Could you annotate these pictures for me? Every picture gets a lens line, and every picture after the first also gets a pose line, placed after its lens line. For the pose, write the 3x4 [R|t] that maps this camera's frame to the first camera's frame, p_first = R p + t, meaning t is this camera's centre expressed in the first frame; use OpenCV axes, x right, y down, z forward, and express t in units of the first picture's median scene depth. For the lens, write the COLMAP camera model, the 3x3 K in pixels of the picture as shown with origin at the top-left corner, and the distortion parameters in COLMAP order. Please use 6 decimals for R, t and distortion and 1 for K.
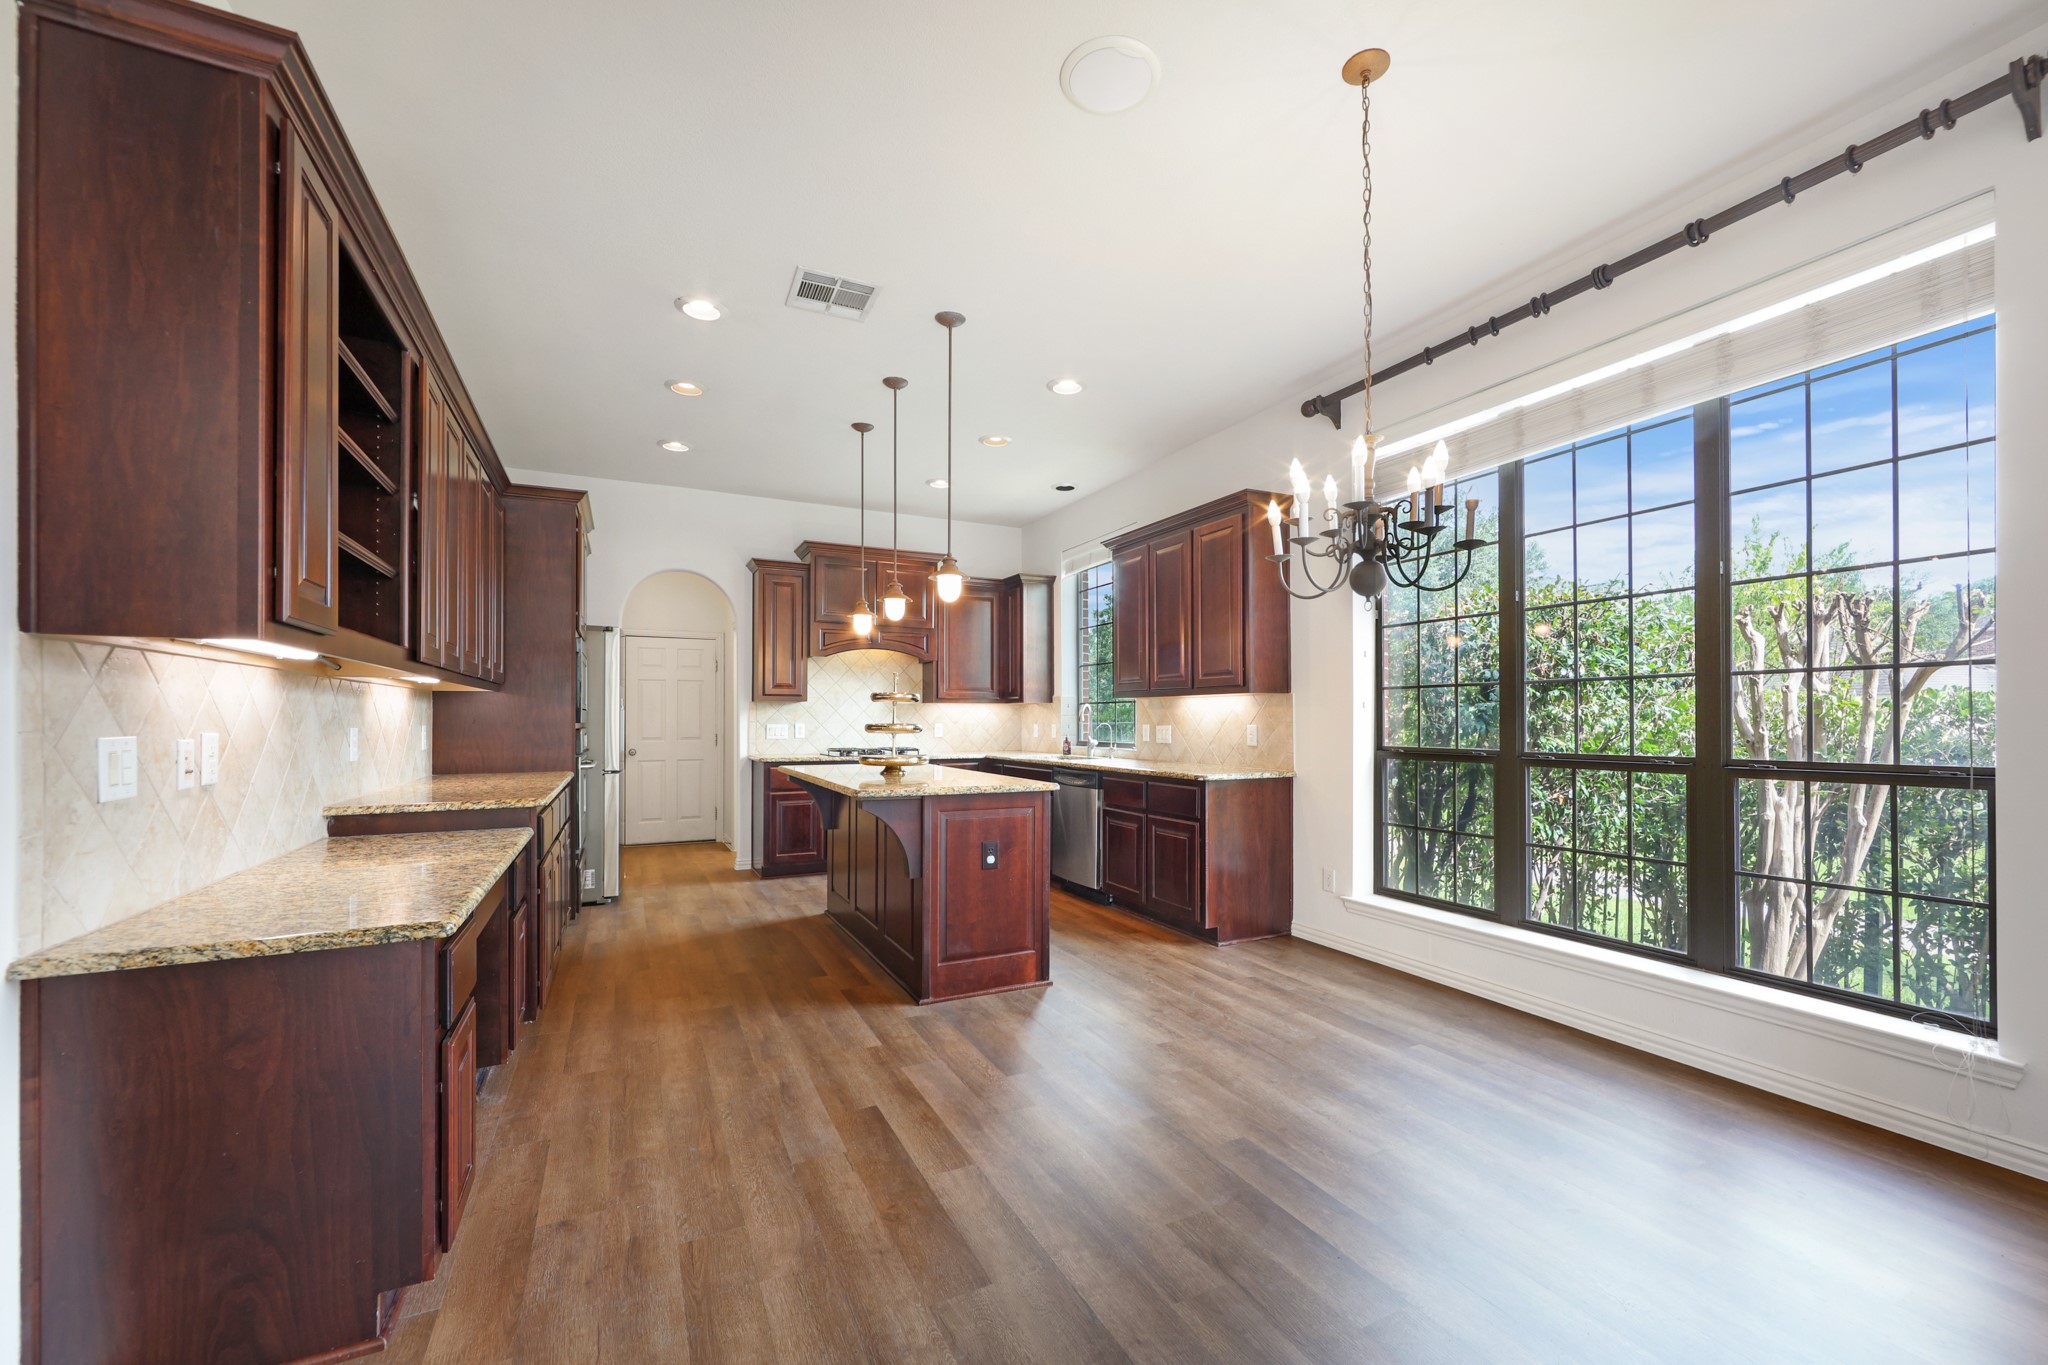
lens RADIAL K [[819.3, 0, 1049.4], [0, 819.3, 704.4], [0, 0, 1]] dist [-0.000788, 0.000052]
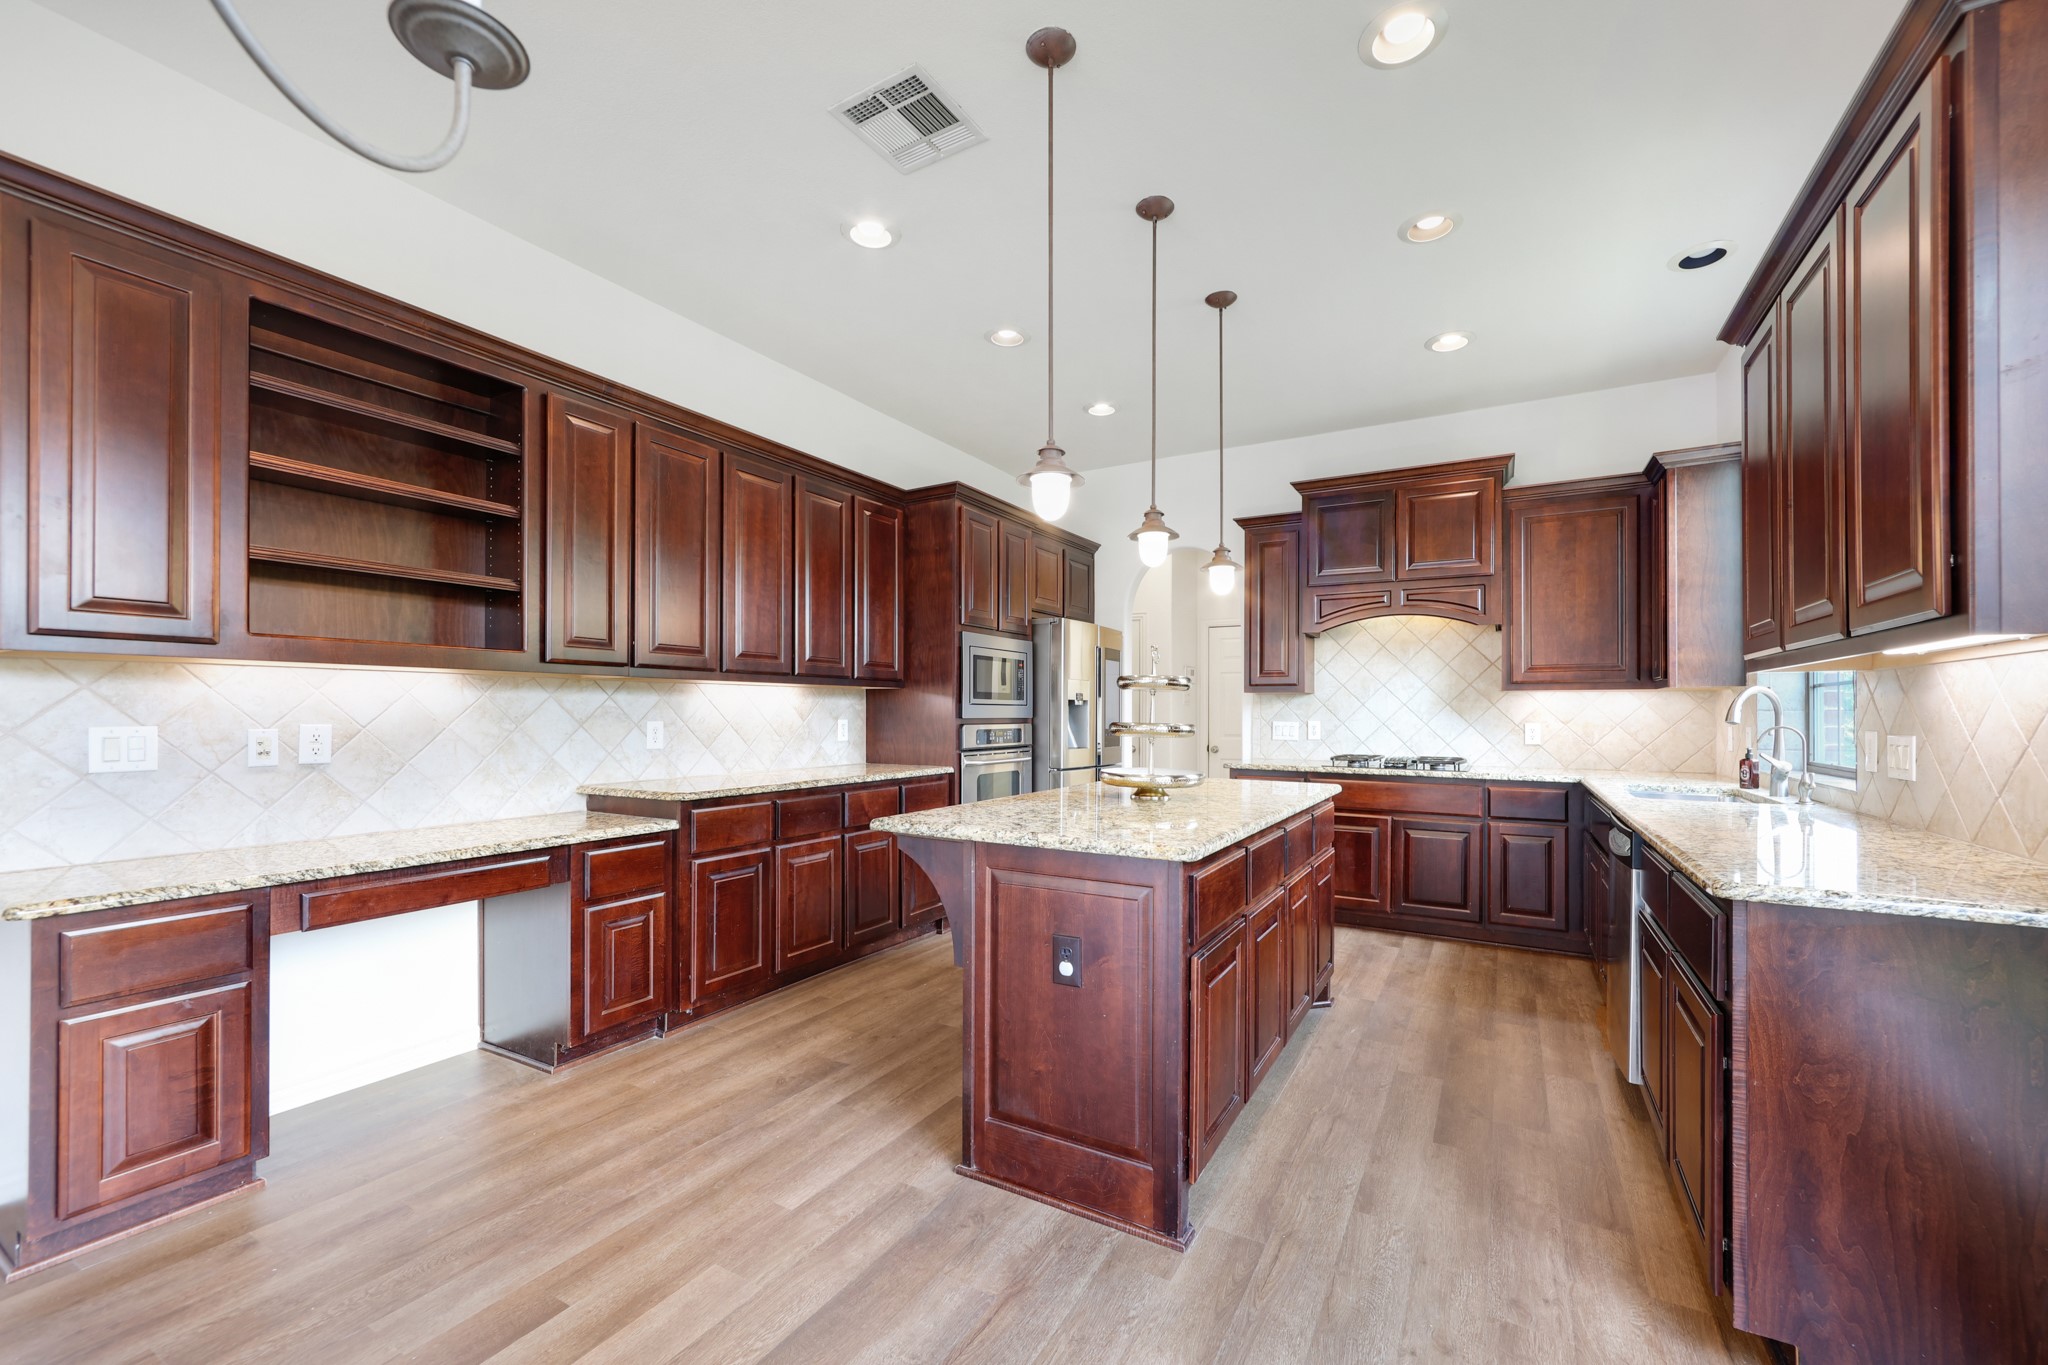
lens RADIAL K [[819.3, 0, 1049.4], [0, 819.3, 704.4], [0, 0, 1]] dist [-0.000788, 0.000052]
pose [[0.545963, -0.007016, -0.837780, 0.423237], [0.012178, 0.999926, -0.000438, 0.010102], [0.837721, -0.009963, 0.546008, 0.744475]]
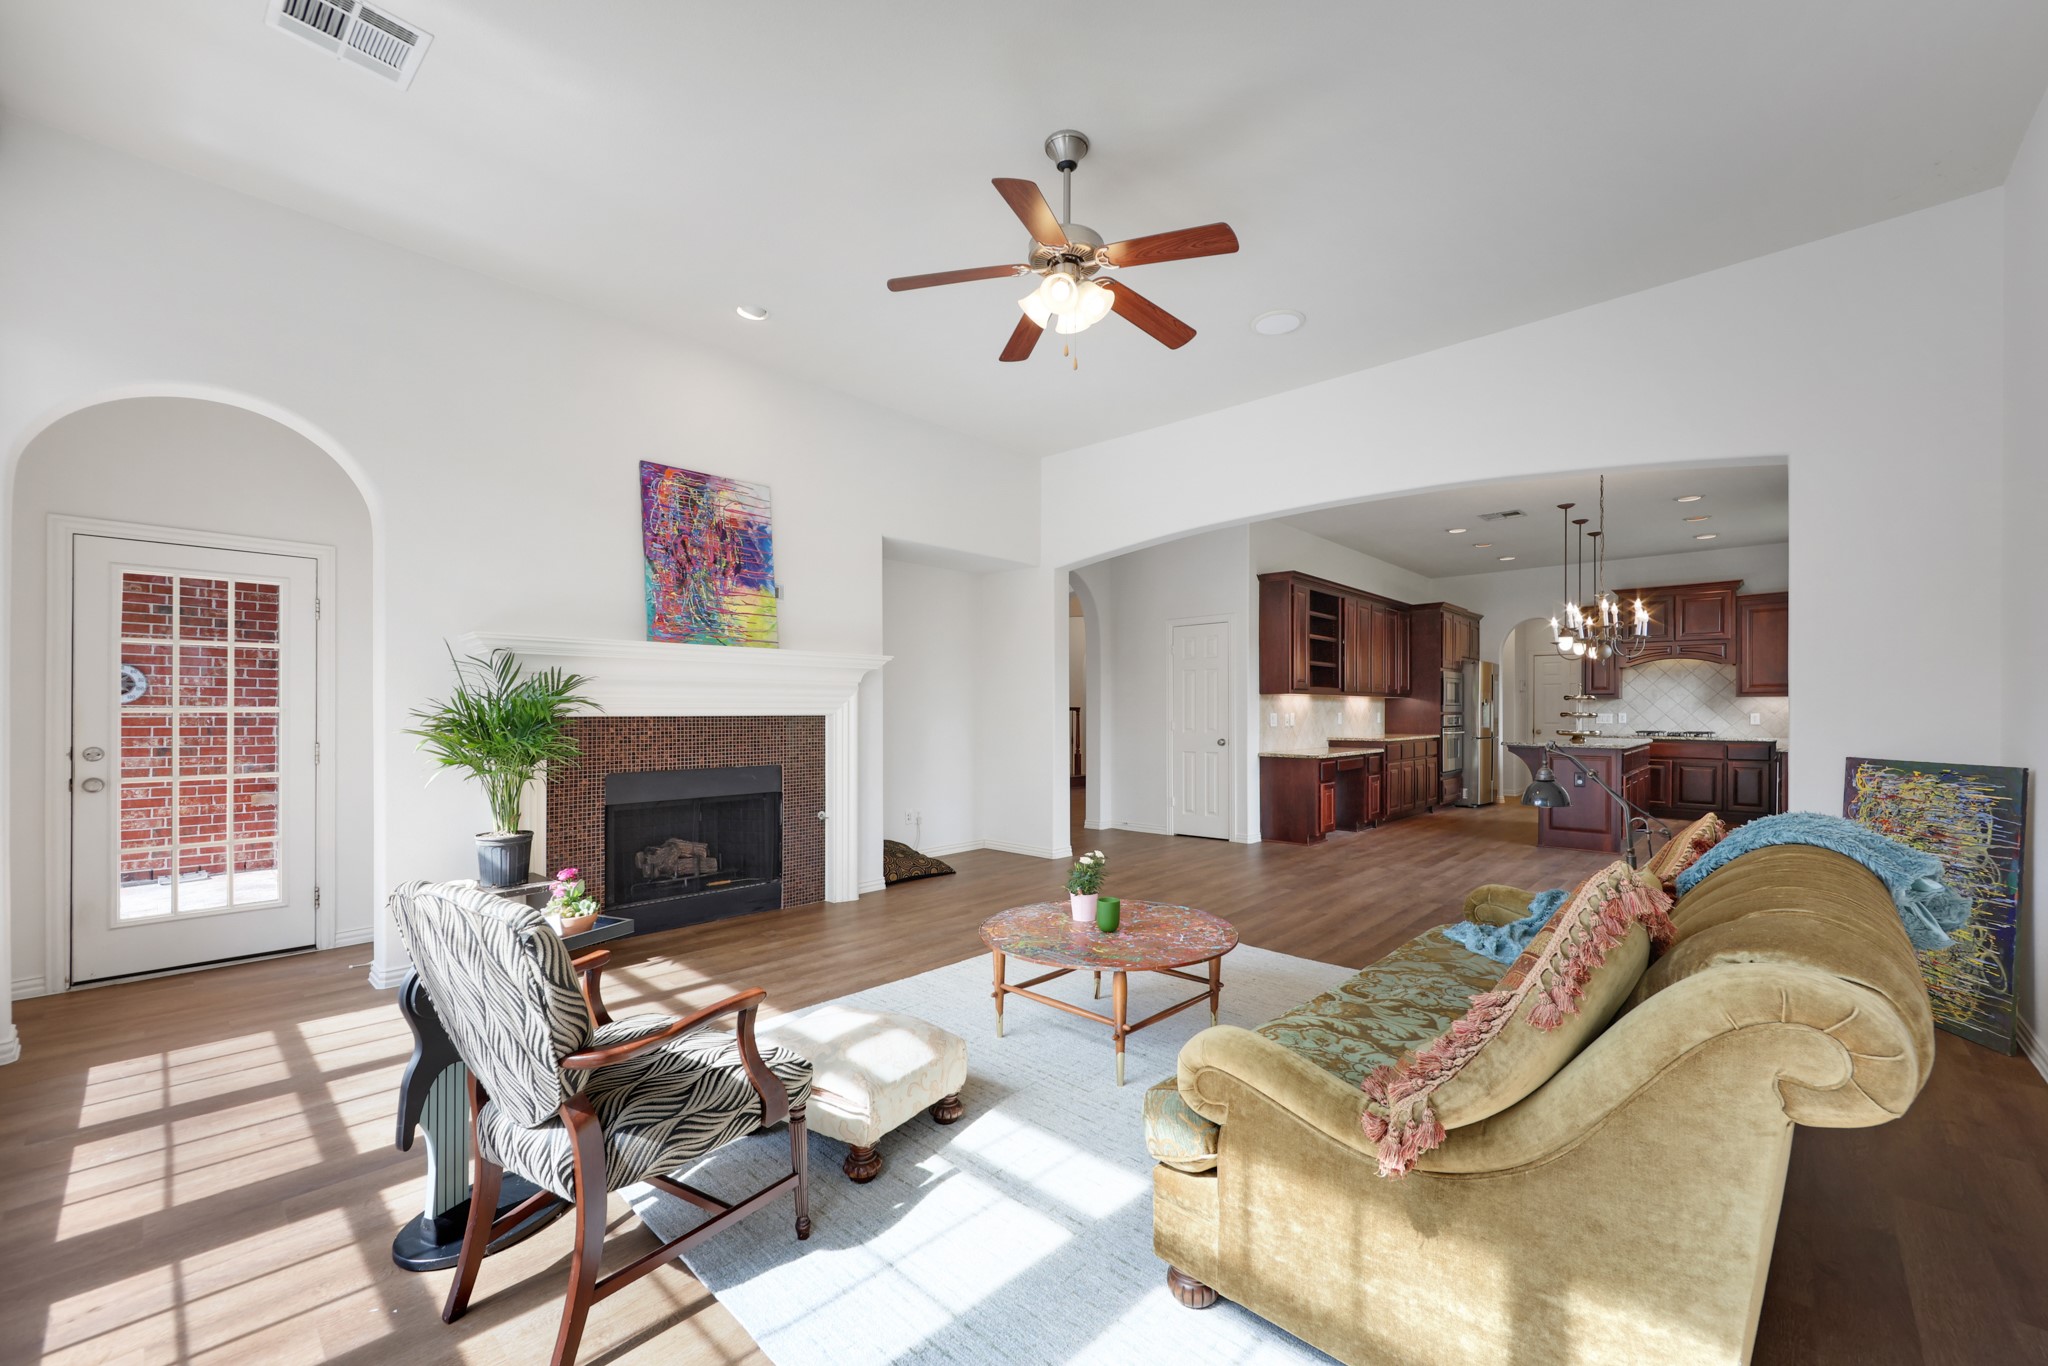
lens RADIAL K [[819.3, 0, 1049.4], [0, 819.3, 704.9], [0, 0, 1]] dist [-0.000788, 0.000052]
pose [[0.350144, -0.004130, -0.936687, 1.431478], [0.016618, 0.999860, 0.001803, -0.020909], [0.936549, -0.016197, 0.350163, -0.948898]]
